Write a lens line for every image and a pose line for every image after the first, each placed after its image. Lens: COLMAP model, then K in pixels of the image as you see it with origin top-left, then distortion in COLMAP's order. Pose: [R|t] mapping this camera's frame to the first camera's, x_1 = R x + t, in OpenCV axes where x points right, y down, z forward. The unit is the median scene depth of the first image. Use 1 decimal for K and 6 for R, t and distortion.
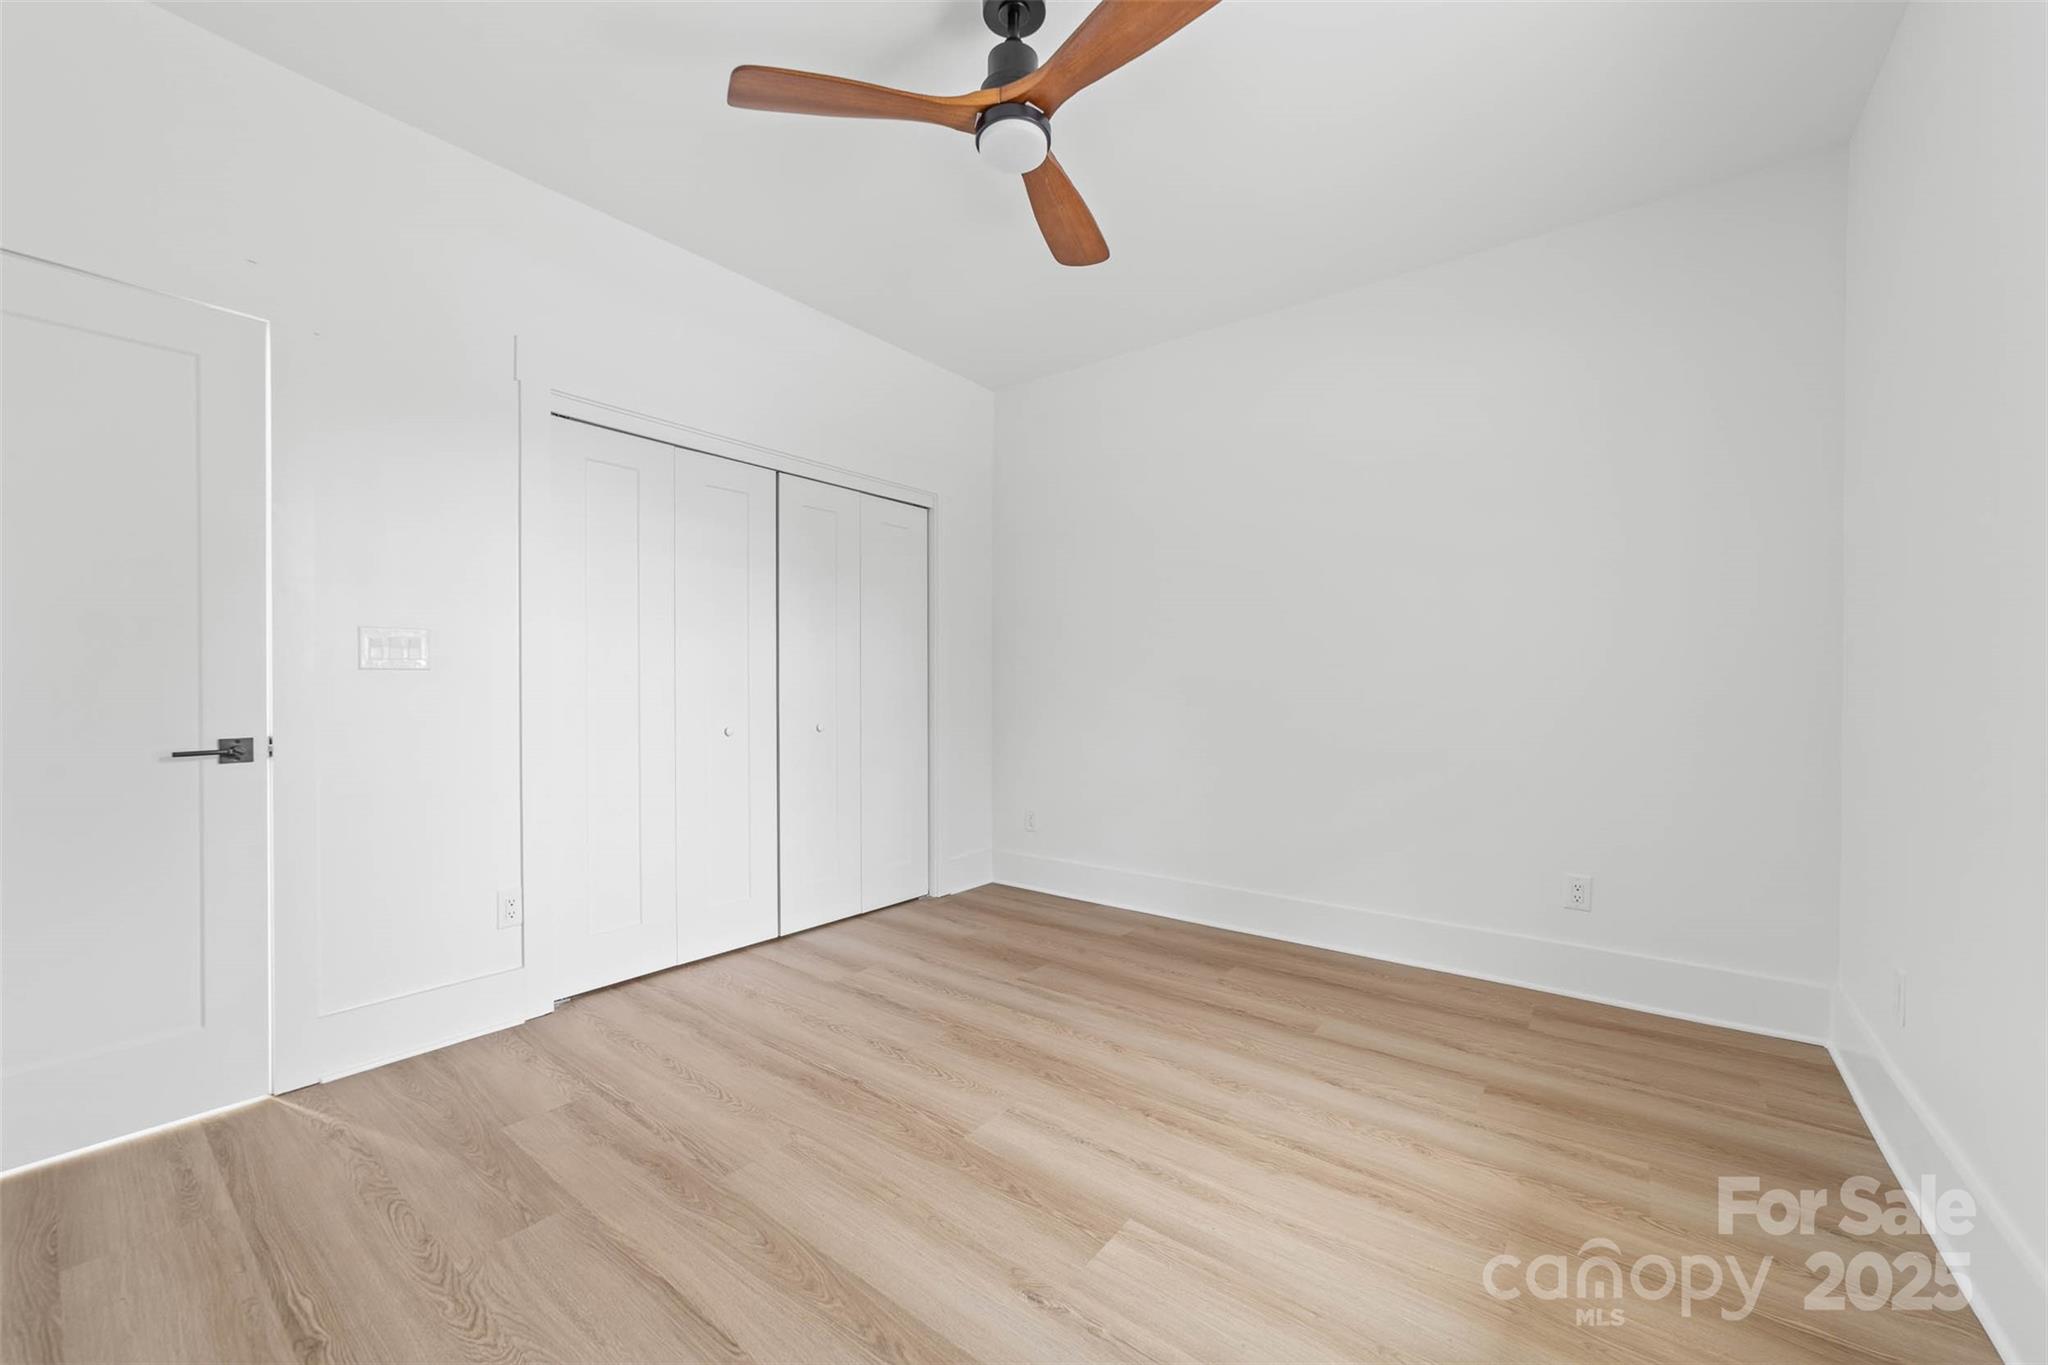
lens RADIAL K [[783.2, 0, 1017.3], [0, 783.2, 672.5], [0, 0, 1]] dist [-0.006765, 0.000433]
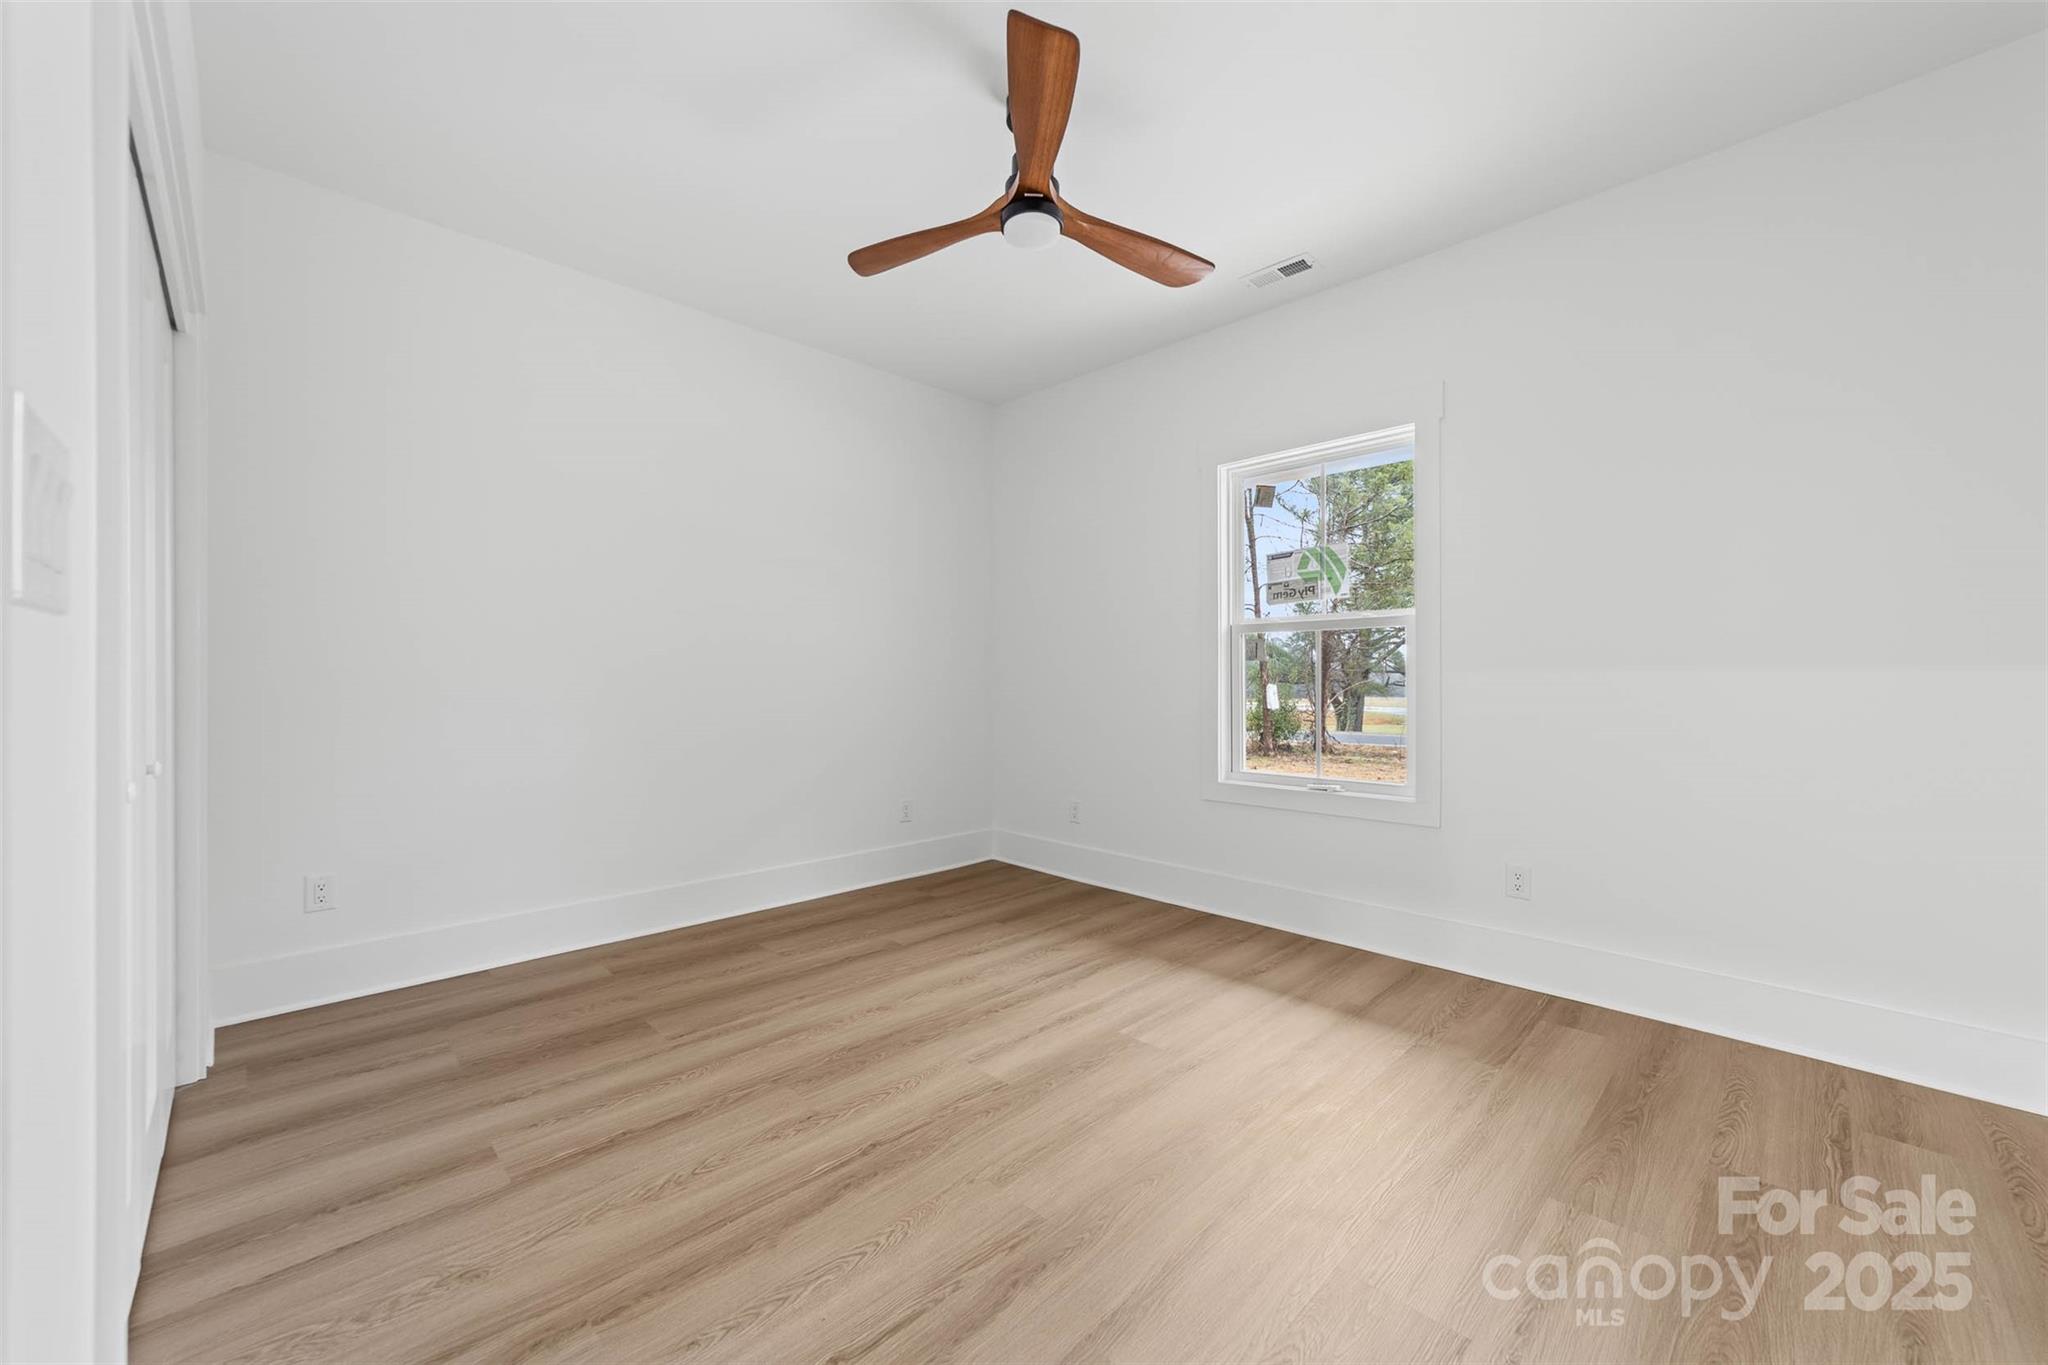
lens RADIAL K [[783.2, 0, 1017.3], [0, 783.2, 672.5], [0, 0, 1]] dist [-0.006765, 0.000433]
pose [[0.133156, 0.008251, 0.991061, -0.842869], [-0.023425, 0.999712, -0.005175, 0.008330], [-0.990818, -0.022526, 0.133311, 0.606990]]
